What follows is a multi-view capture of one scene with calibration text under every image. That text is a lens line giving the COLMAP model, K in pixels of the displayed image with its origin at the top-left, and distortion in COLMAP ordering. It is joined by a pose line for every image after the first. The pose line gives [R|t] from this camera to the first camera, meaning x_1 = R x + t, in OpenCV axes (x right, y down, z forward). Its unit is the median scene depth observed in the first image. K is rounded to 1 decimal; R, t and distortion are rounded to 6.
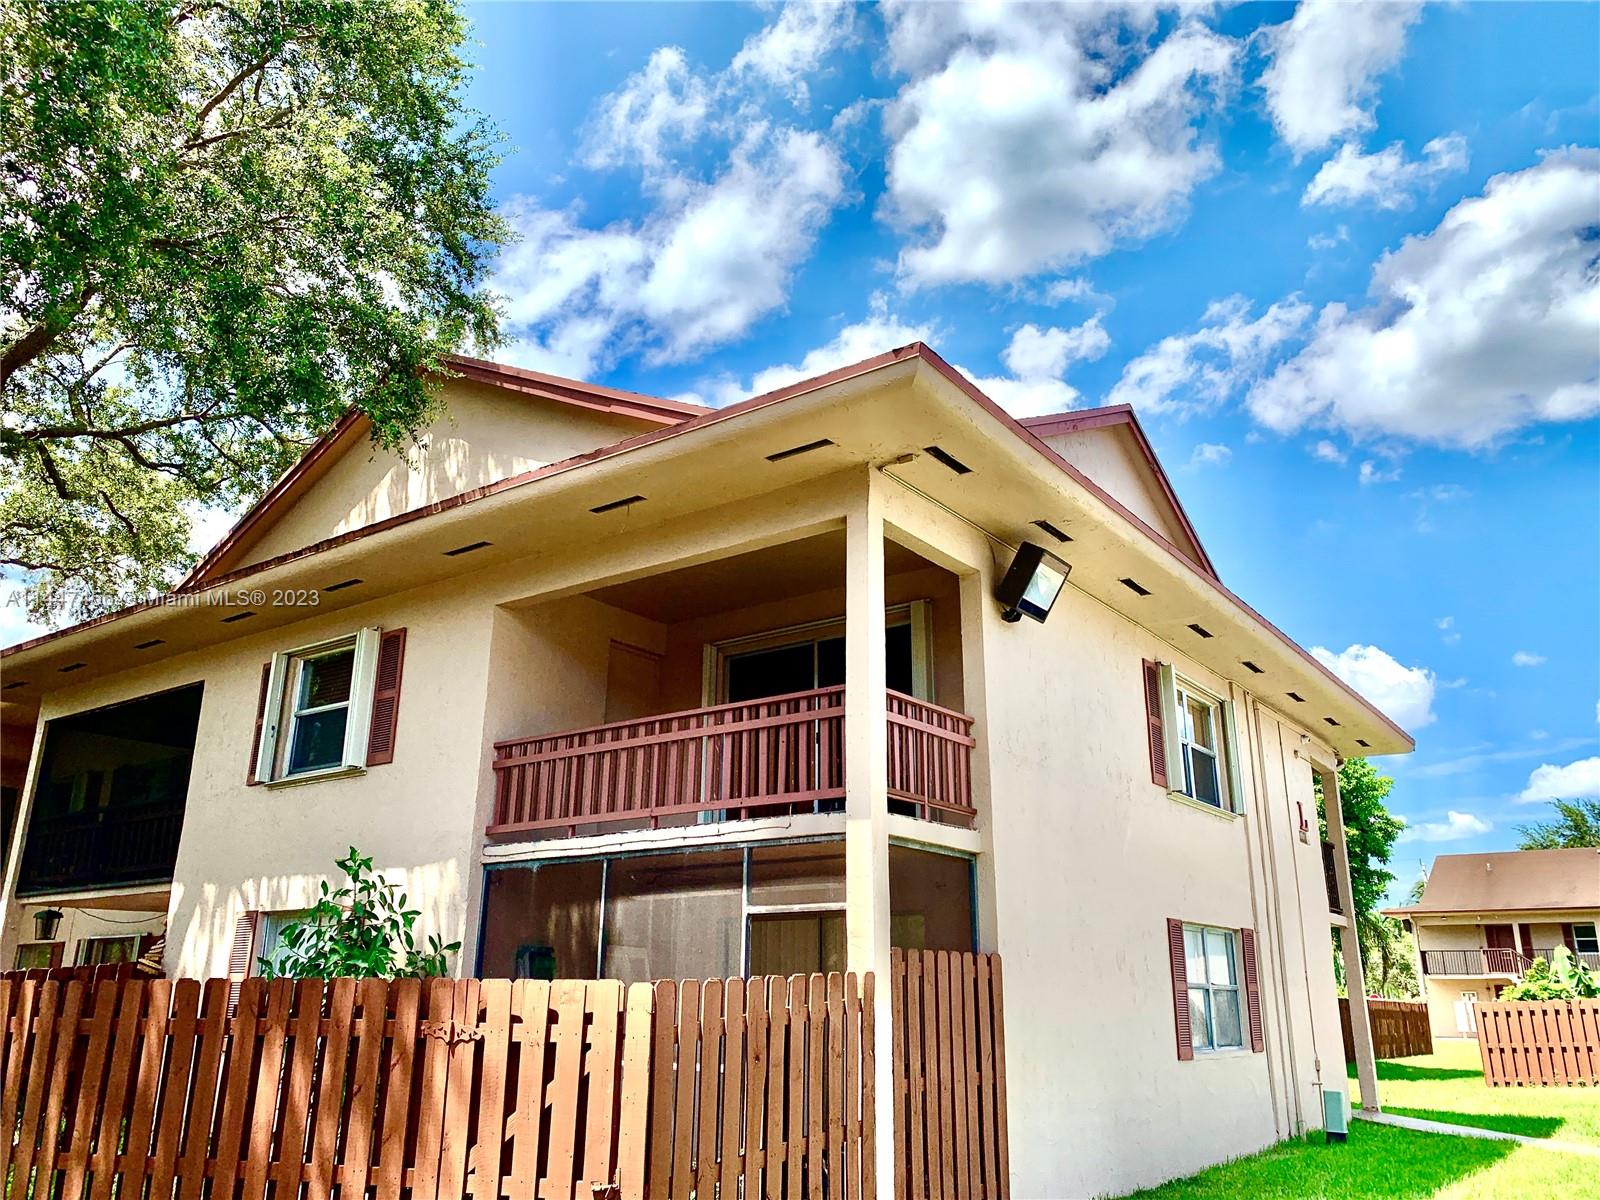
lens RADIAL K [[1226.9, 0, 812.1], [0, 1226.9, 590.2], [0, 0, 1]] dist [0.101331, -0.159049]
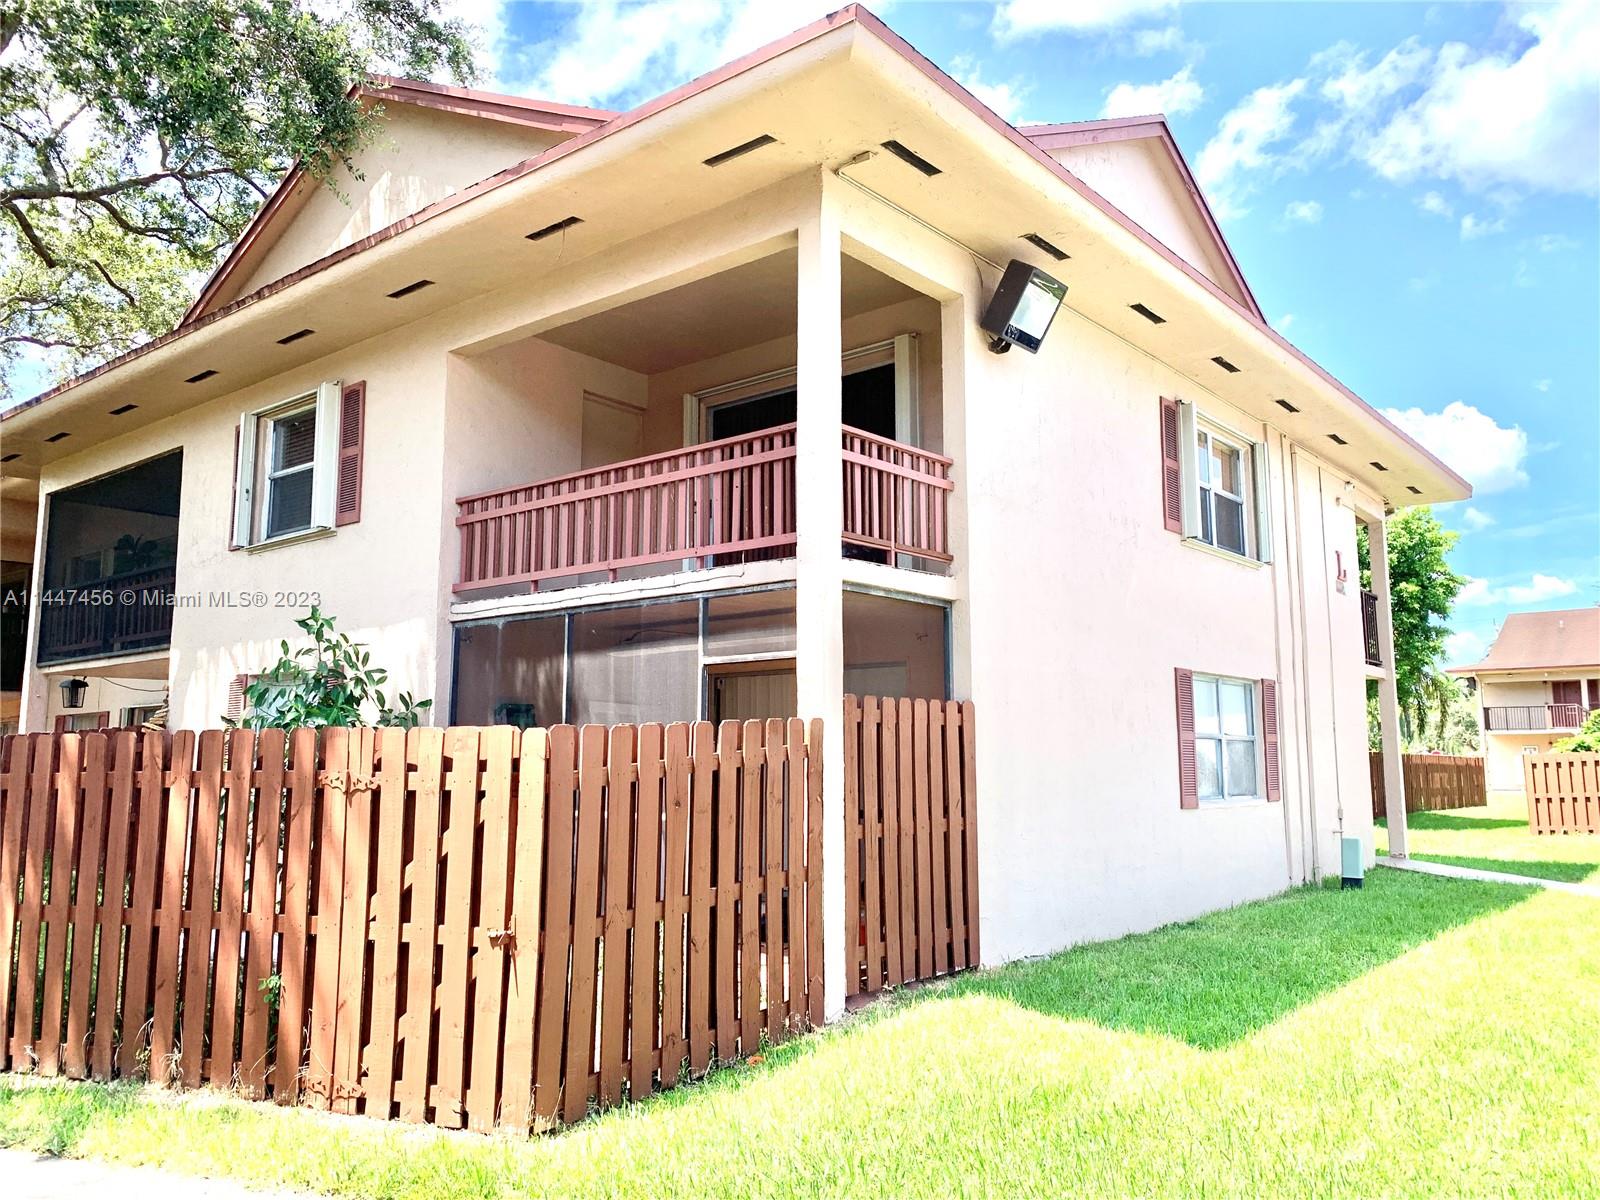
lens RADIAL K [[1229.2, 0, 817.1], [0, 1229.2, 577.6], [0, 0, 1]] dist [0.156813, -0.337970]
pose [[0.998589, -0.018599, -0.049743, 0.070573], [0.026770, 0.985249, 0.169022, 0.031017], [0.045866, -0.170115, 0.984356, 0.064820]]
